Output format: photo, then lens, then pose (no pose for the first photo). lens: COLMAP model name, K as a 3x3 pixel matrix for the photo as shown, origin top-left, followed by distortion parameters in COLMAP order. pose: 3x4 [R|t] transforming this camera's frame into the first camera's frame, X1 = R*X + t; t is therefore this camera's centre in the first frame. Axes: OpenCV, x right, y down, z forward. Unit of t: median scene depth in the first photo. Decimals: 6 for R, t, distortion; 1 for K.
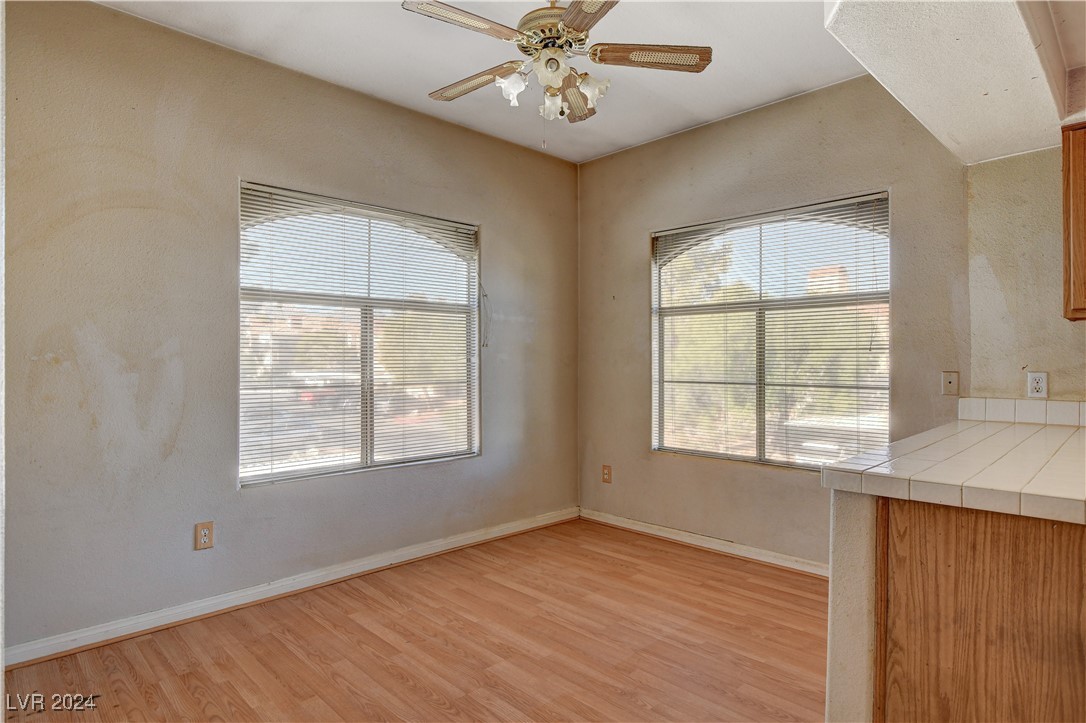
lens RADIAL K [[599.2, 0, 543.0], [0, 599.2, 361.5], [0, 0, 1]] dist [-0.011982, 0.000455]
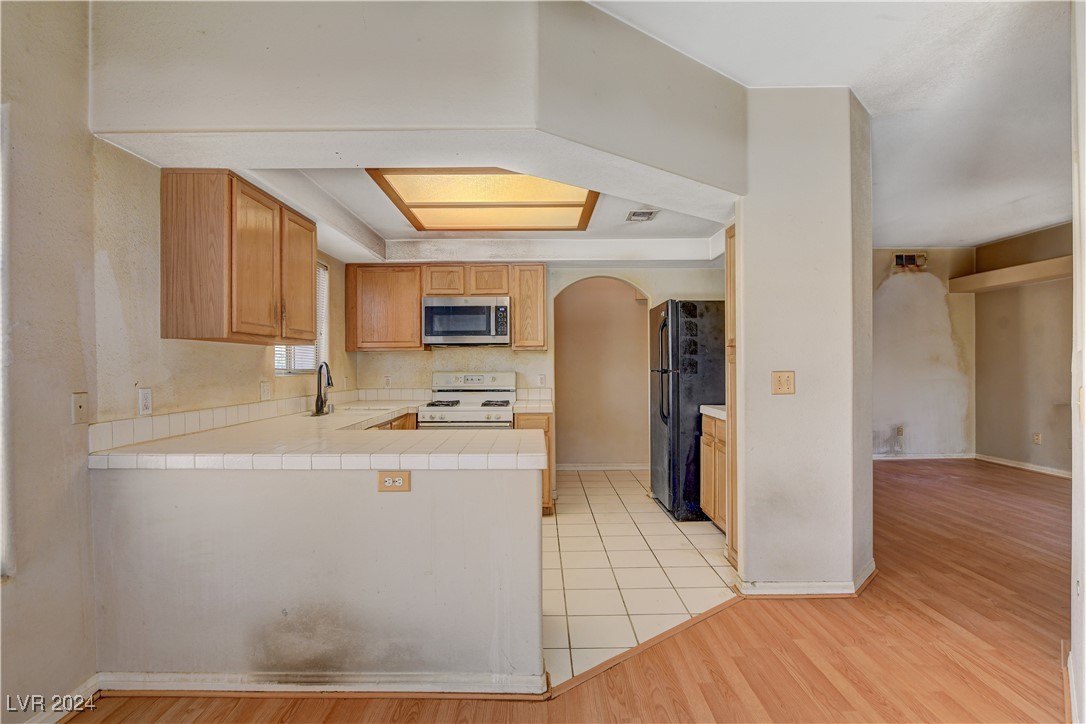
lens RADIAL K [[533.4, 0, 543.8], [0, 533.4, 365.2], [0, 0, 1]] dist [-0.025638, 0.001125]
pose [[-0.721143, 0.003671, 0.692777, -0.223839], [0.006110, 0.999981, 0.001062, -0.016390], [-0.692759, 0.004999, -0.721152, 1.133384]]
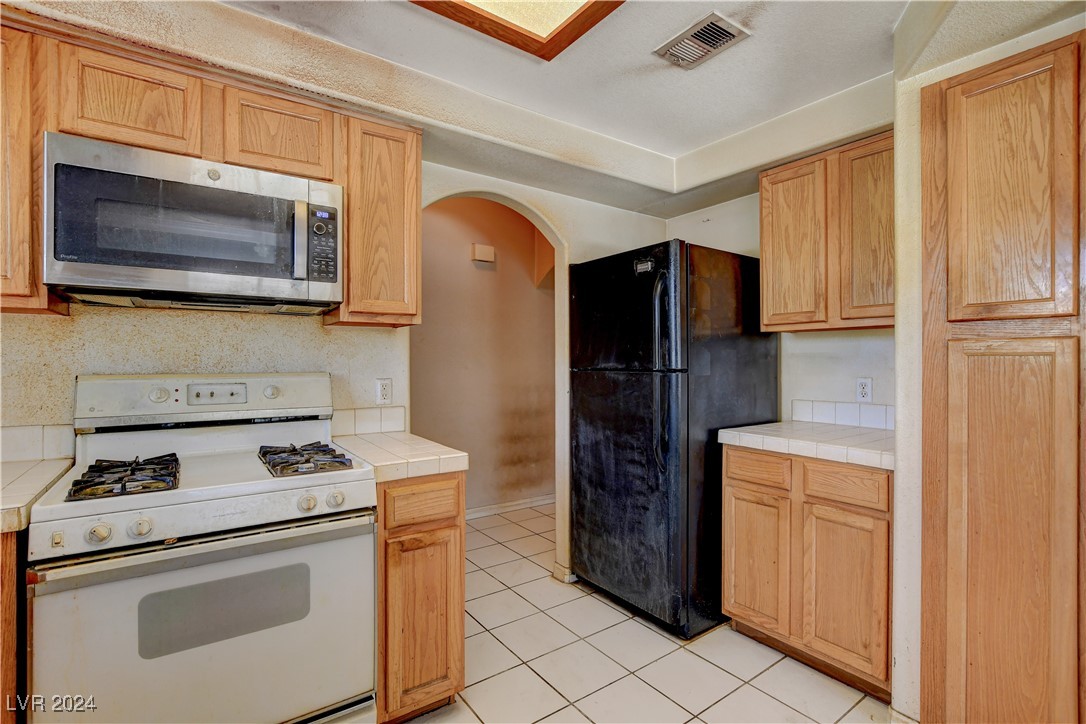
lens RADIAL K [[502.6, 0, 541.1], [0, 502.6, 363.1], [0, 0, 1]] dist [-0.019705, 0.000986]
pose [[-0.988811, -0.001072, 0.149167, 0.671777], [-0.000097, 0.999979, 0.006543, -0.012572], [-0.149171, 0.006455, -0.988790, 0.583394]]
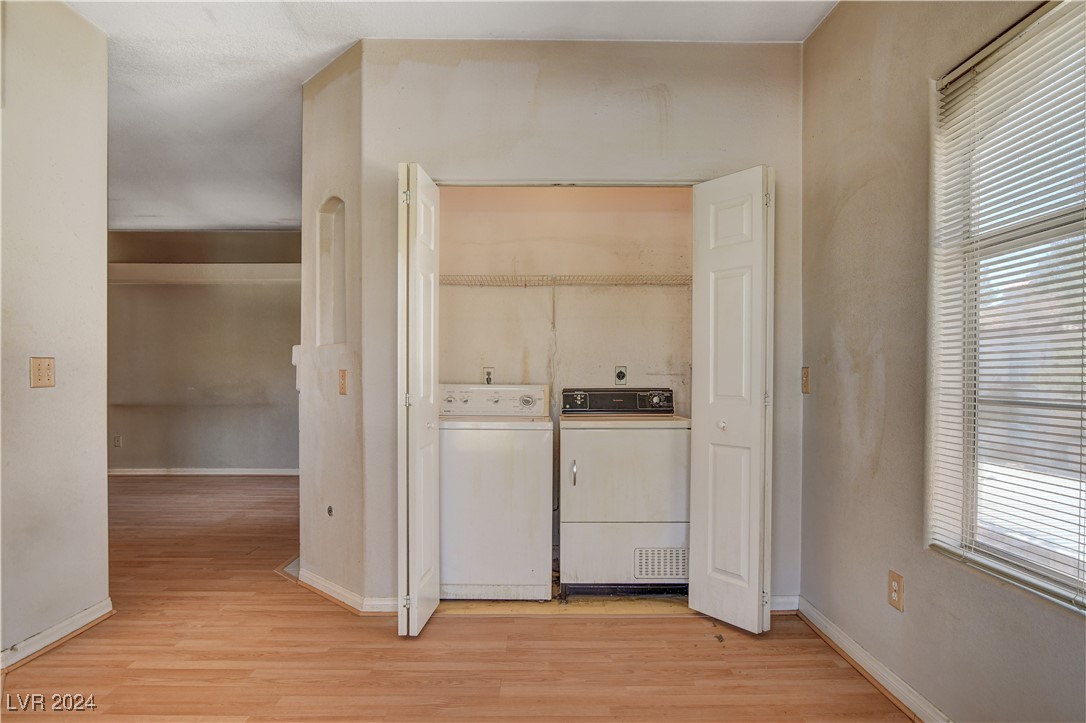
lens RADIAL K [[614.5, 0, 542.9], [0, 614.5, 381.1], [0, 0, 1]] dist [-0.017857, 0.000582]
pose [[-0.688586, 0.005608, -0.725133, 0.302330], [-0.003006, 0.999939, 0.010588, 0.022541], [0.725148, 0.009470, -0.688528, 1.241673]]
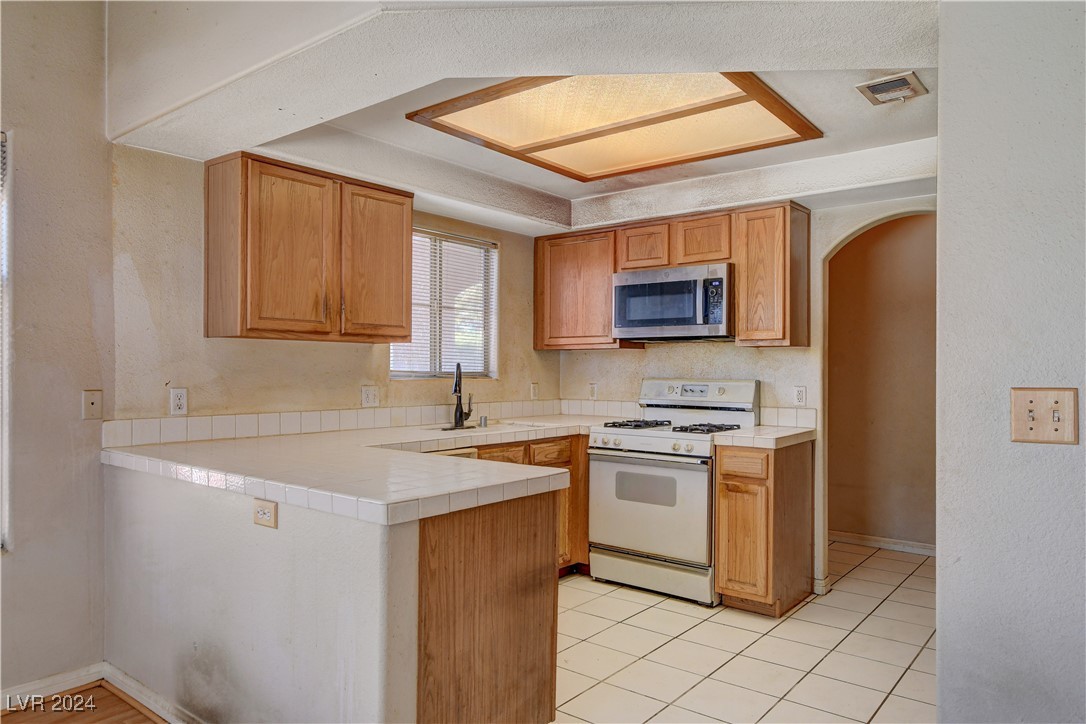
lens RADIAL K [[723.8, 0, 542.2], [0, 723.8, 368.1], [0, 0, 1]] dist [-0.003071, -0.000021]
pose [[-0.122232, 0.001197, 0.992501, -0.385110], [-0.004358, 0.999989, -0.001743, -0.014706], [-0.992492, -0.004538, -0.122226, 0.544808]]
